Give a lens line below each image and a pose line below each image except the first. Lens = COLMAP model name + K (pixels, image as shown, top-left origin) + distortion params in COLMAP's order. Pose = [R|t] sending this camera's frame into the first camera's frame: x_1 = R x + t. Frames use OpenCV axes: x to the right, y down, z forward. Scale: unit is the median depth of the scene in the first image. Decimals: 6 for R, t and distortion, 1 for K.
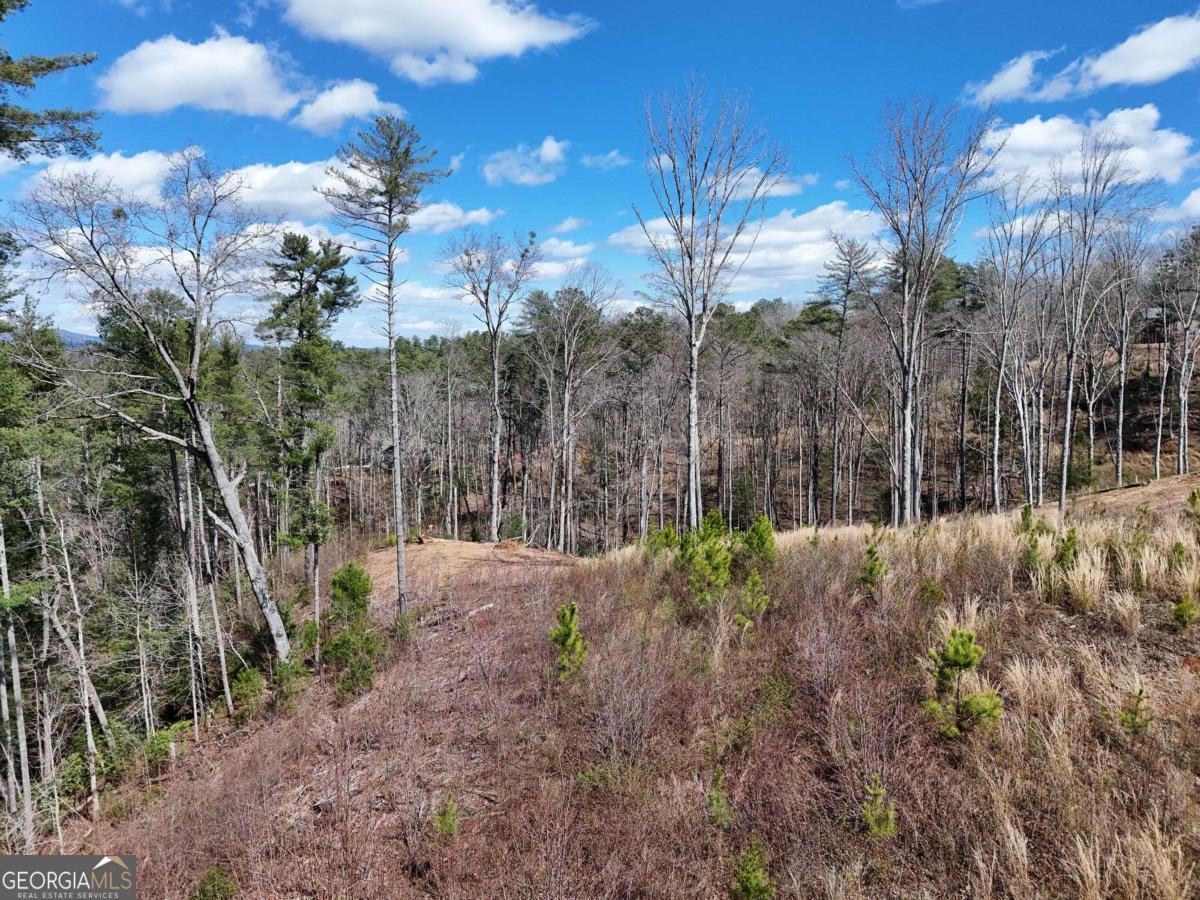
lens RADIAL K [[872.9, 0, 597.1], [0, 872.9, 453.3], [0, 0, 1]] dist [0.073587, -0.061211]
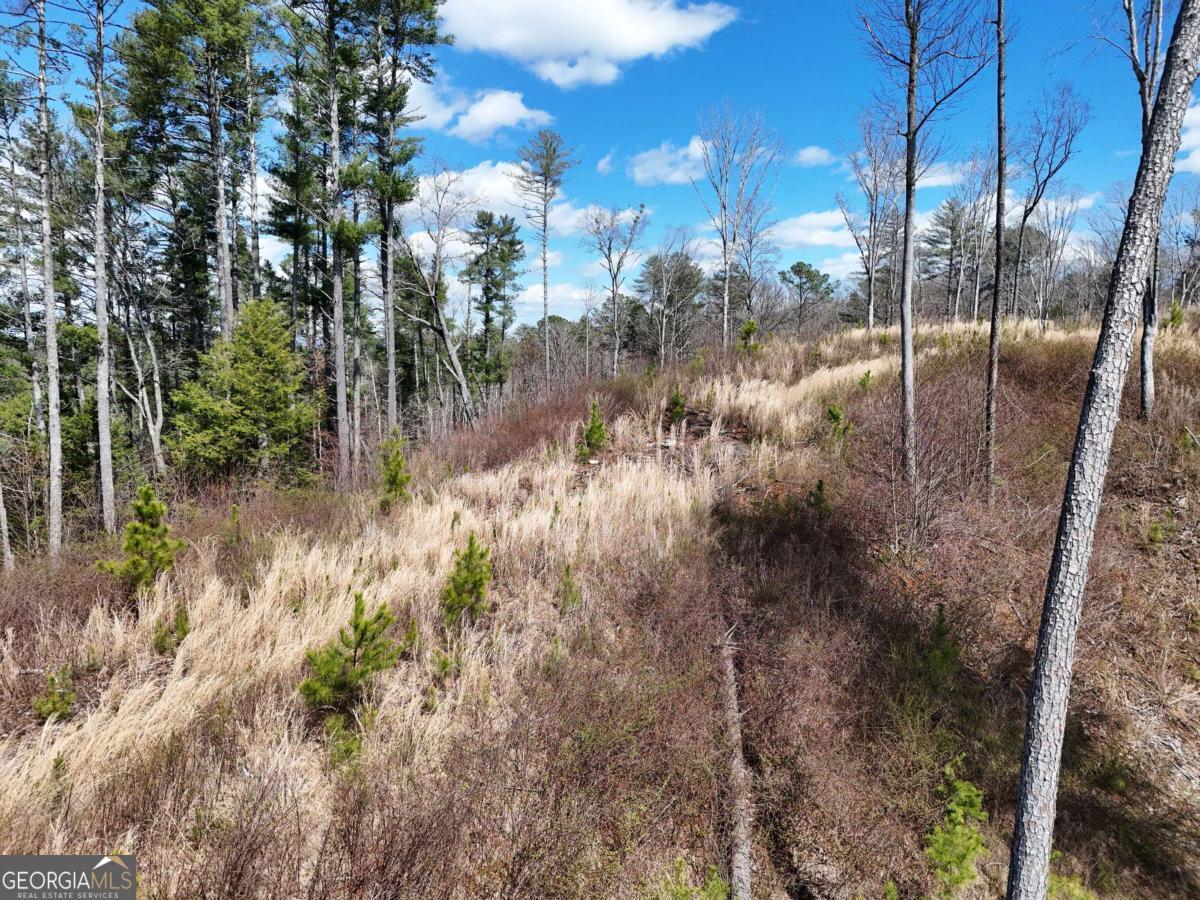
lens RADIAL K [[872.9, 0, 597.6], [0, 872.9, 452.1], [0, 0, 1]] dist [0.073587, -0.061211]
pose [[0.985301, 0.013200, -0.170315, 0.105496], [-0.013424, 0.999910, -0.000163, 0.154398], [0.170298, 0.002447, 0.985390, -0.429711]]
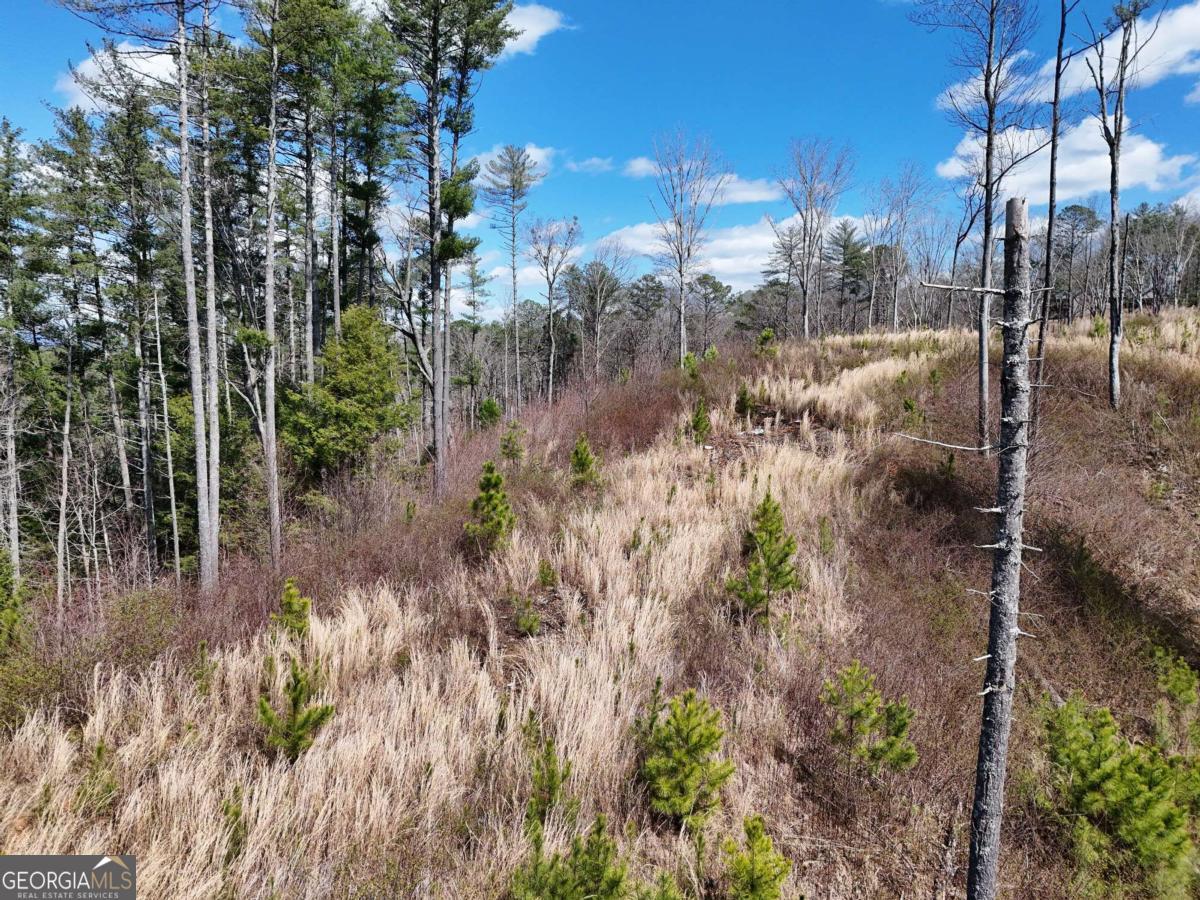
lens RADIAL K [[872.9, 0, 595.8], [0, 872.9, 452.6], [0, 0, 1]] dist [0.073587, -0.061211]
pose [[0.999985, -0.004218, 0.003583, -0.049444], [0.004239, 0.999974, -0.005913, 0.165790], [-0.003558, 0.005928, 0.999976, -0.521778]]
